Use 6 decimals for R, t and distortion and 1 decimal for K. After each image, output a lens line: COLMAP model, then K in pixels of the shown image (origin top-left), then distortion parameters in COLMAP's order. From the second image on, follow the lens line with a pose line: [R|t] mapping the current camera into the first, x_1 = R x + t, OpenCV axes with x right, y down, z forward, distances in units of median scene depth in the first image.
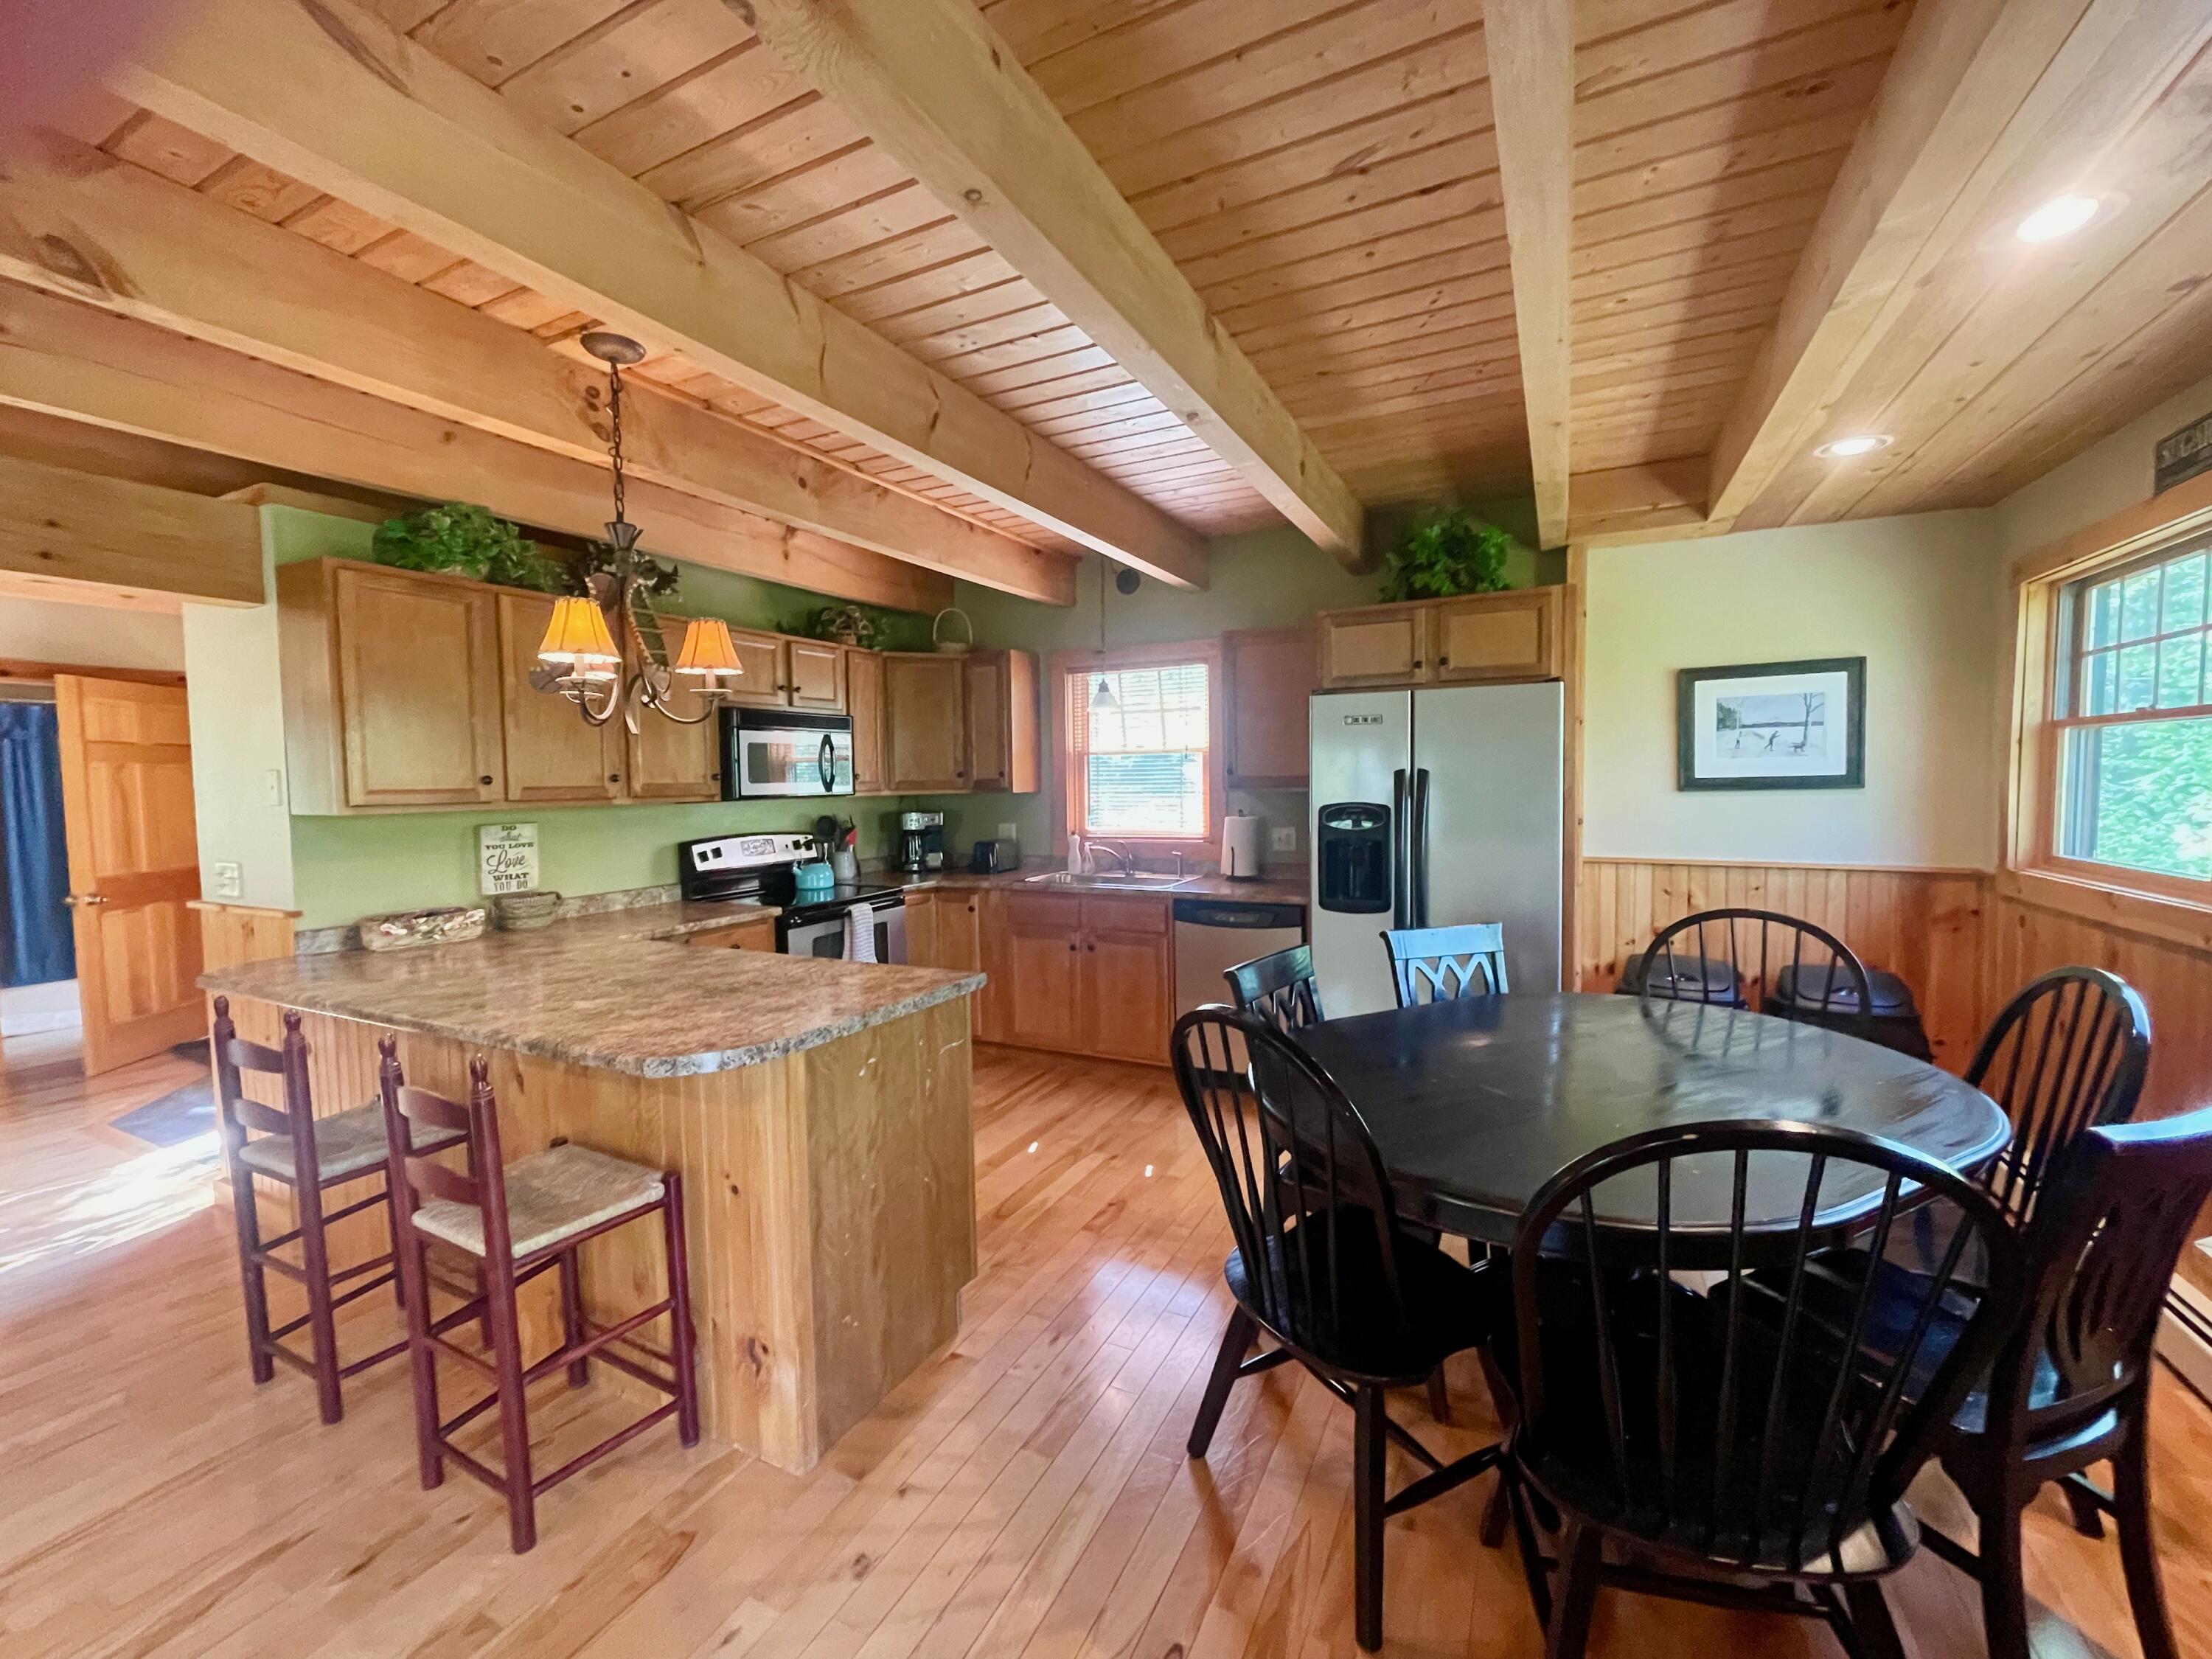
lens RADIAL K [[899.2, 0, 1106.0], [0, 899.2, 829.5], [0, 0, 1]] dist [0.002010, 0.000167]
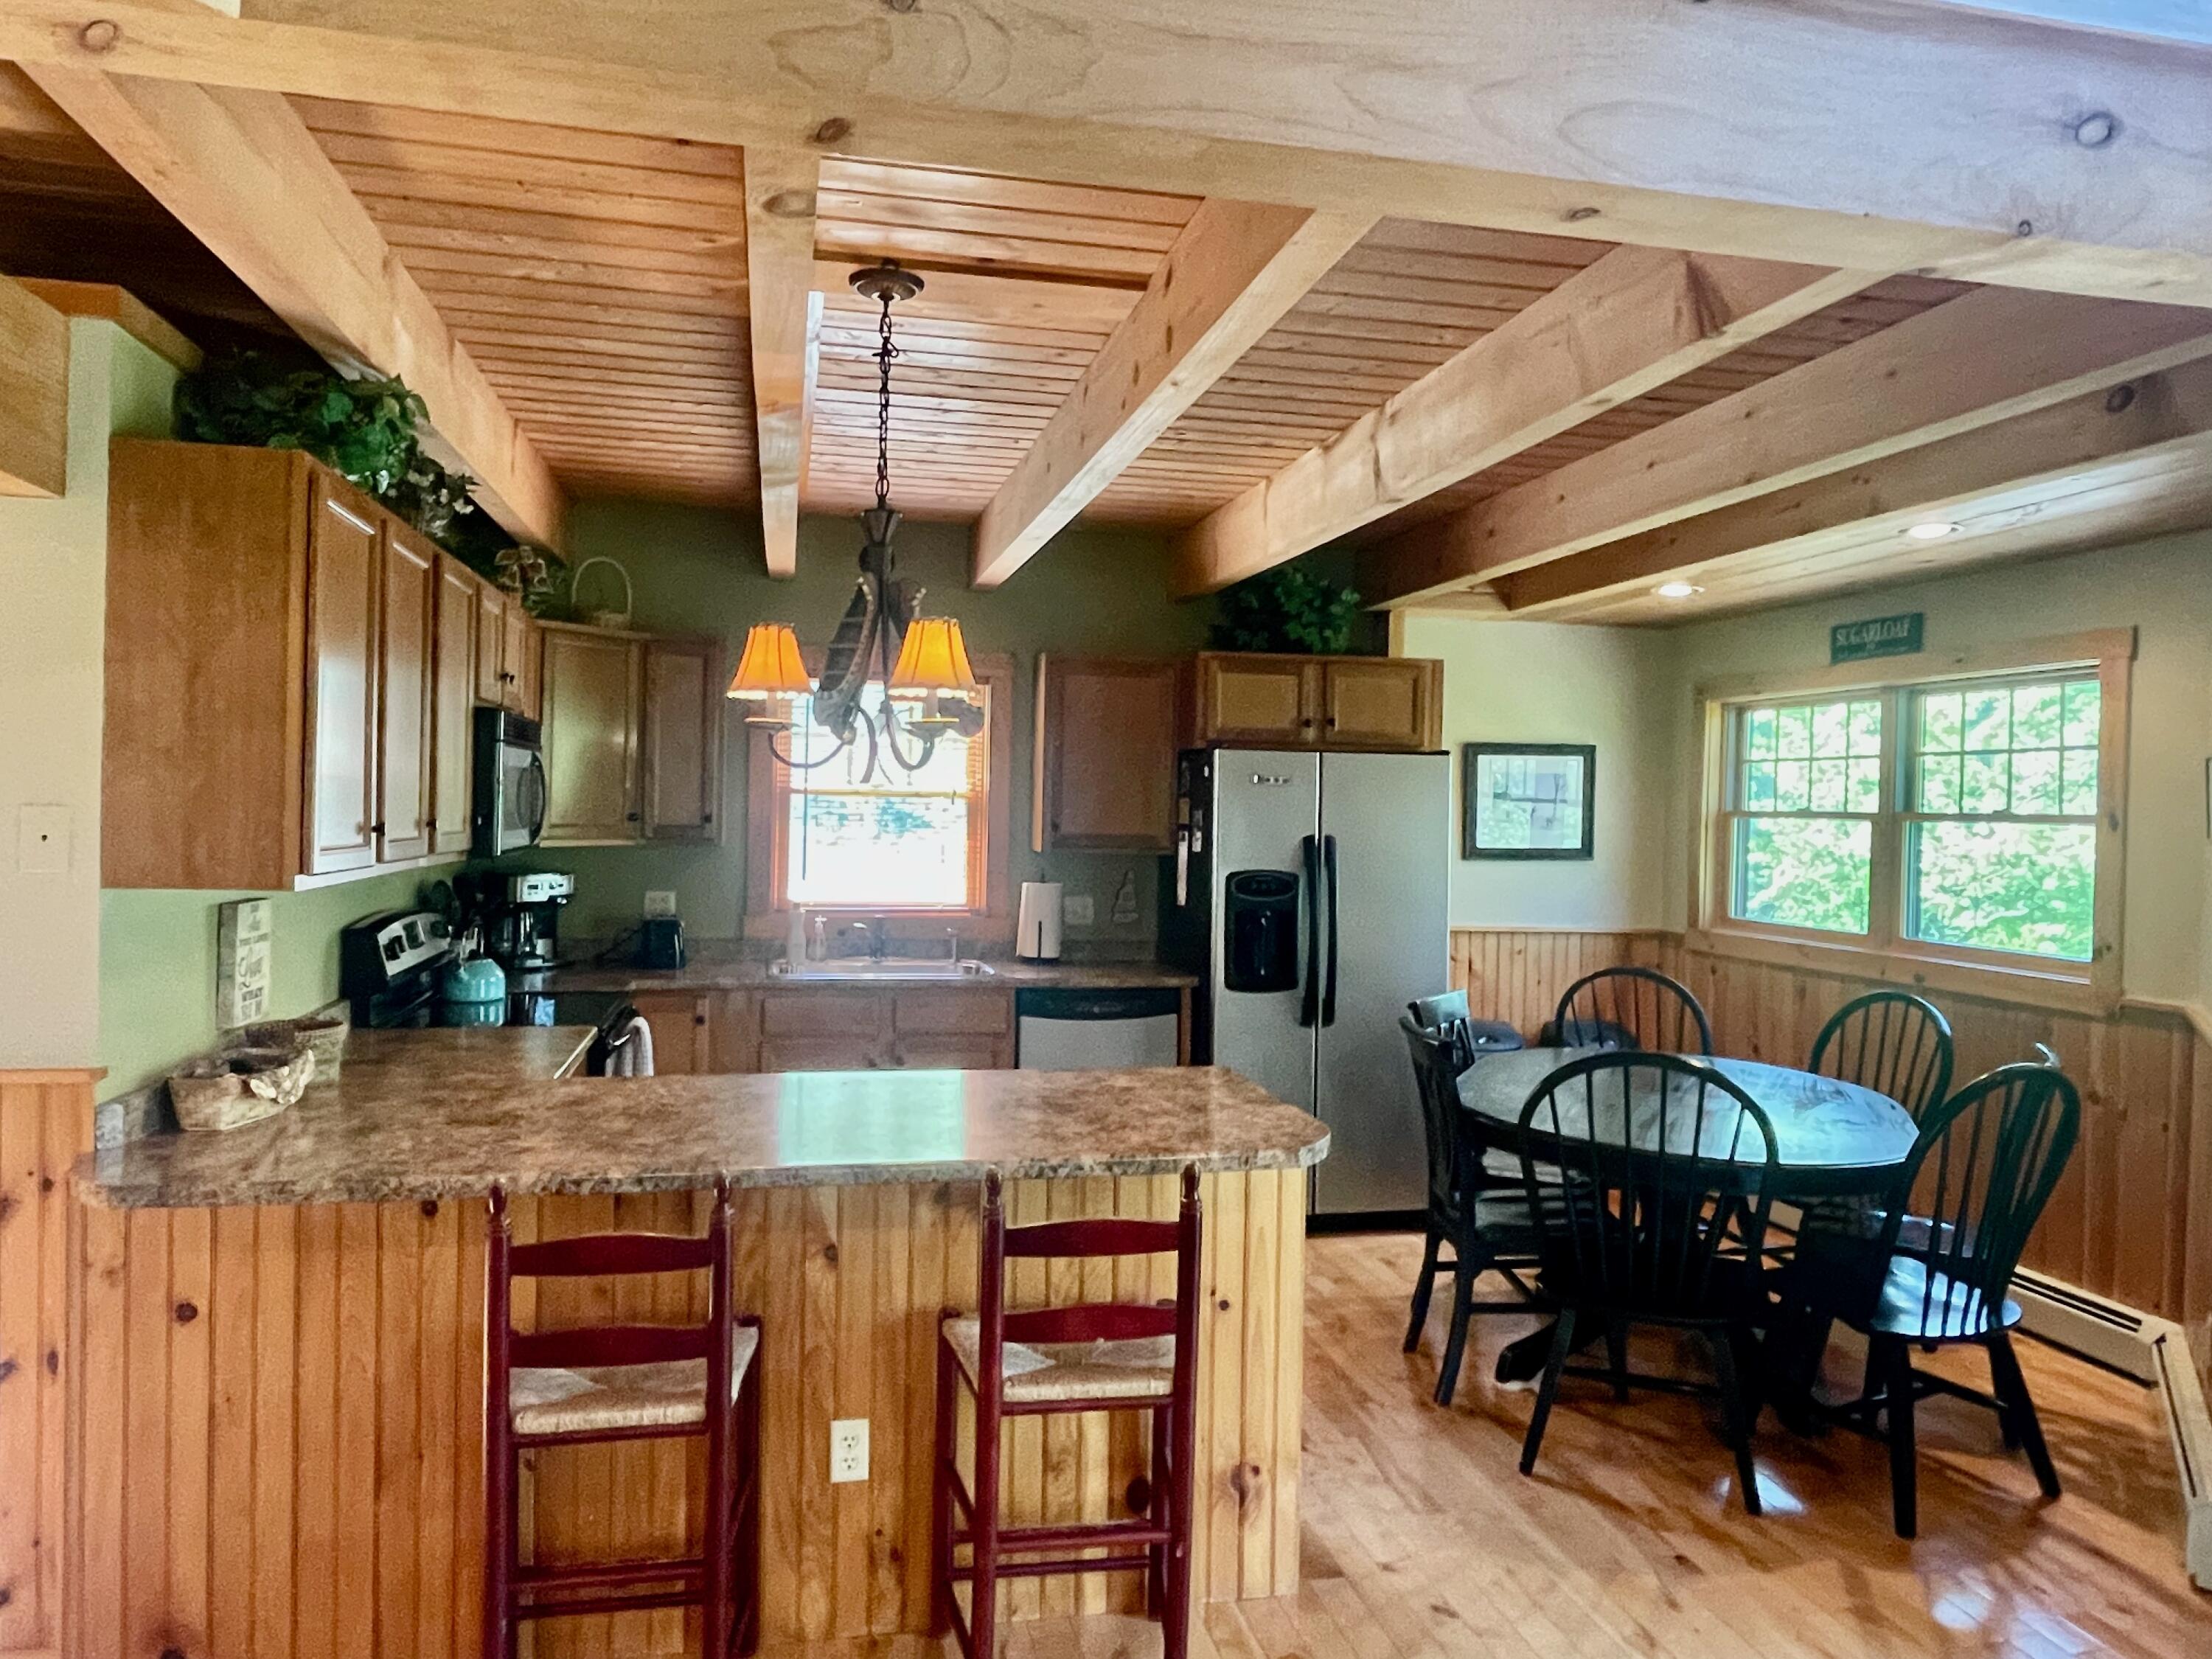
lens RADIAL K [[1492.9, 0, 1106.0], [0, 1492.9, 829.5], [0, 0, 1]] dist [-0.003830, -0.000622]
pose [[0.777836, 0.022058, 0.628080, -0.797912], [0.001371, 0.999322, -0.036793, -0.015802], [-0.628466, 0.029479, 0.777278, -0.074791]]
